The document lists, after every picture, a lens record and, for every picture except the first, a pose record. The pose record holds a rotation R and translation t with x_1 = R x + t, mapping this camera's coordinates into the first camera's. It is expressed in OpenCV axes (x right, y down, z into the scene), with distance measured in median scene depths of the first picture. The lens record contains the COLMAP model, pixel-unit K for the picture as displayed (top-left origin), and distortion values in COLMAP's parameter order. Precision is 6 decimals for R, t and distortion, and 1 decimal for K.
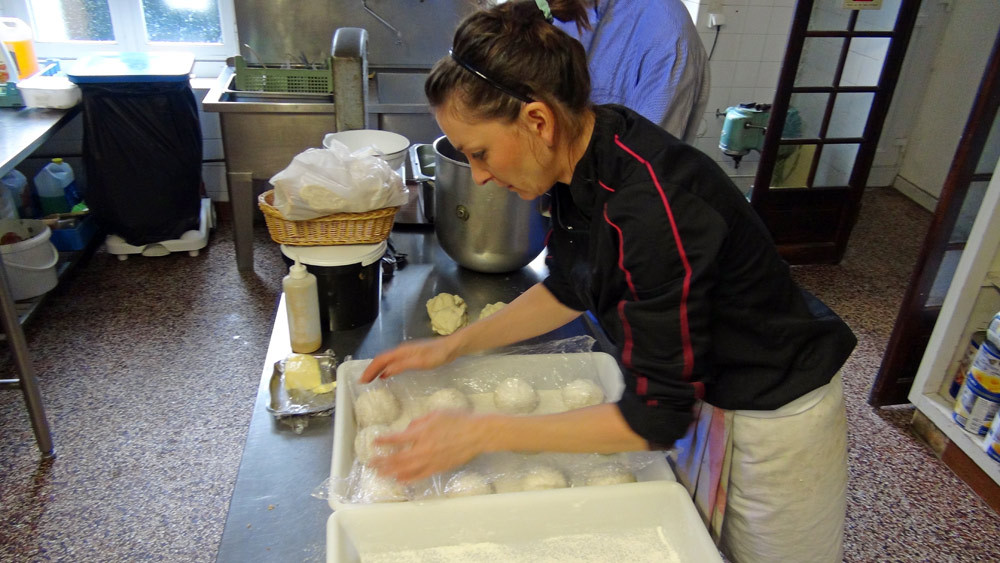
lens RADIAL K [[774.7, 0, 504.0], [0, 774.7, 278.4], [0, 0, 1]] dist [0.032523, -0.018589]
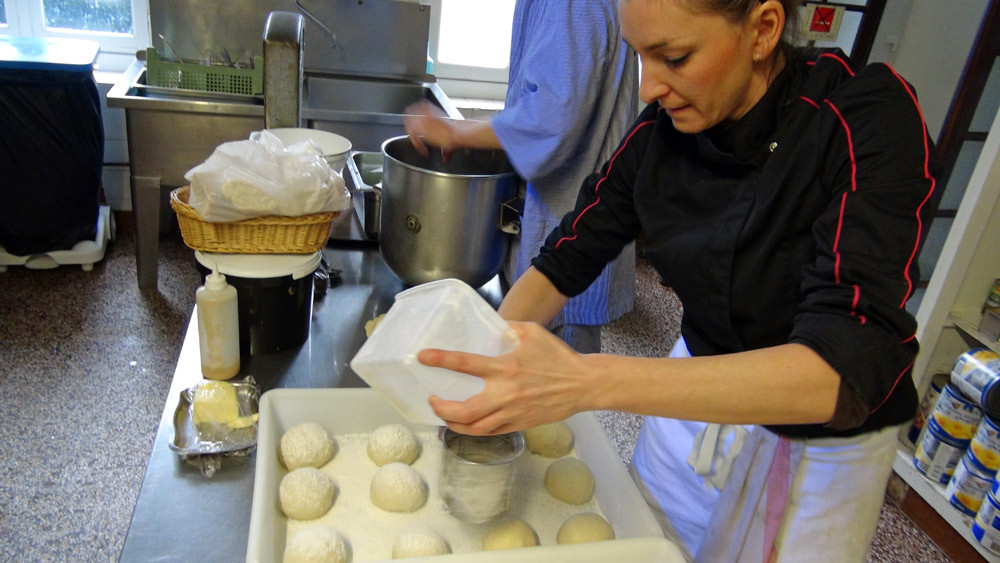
lens RADIAL K [[774.7, 0, 493.3], [0, 774.7, 285.6], [0, 0, 1]] dist [0.032523, -0.018589]
pose [[0.994535, 0.032720, 0.099148, -0.037007], [-0.028606, 0.998681, -0.042628, 0.016565], [-0.100412, 0.039558, 0.994159, 0.099200]]
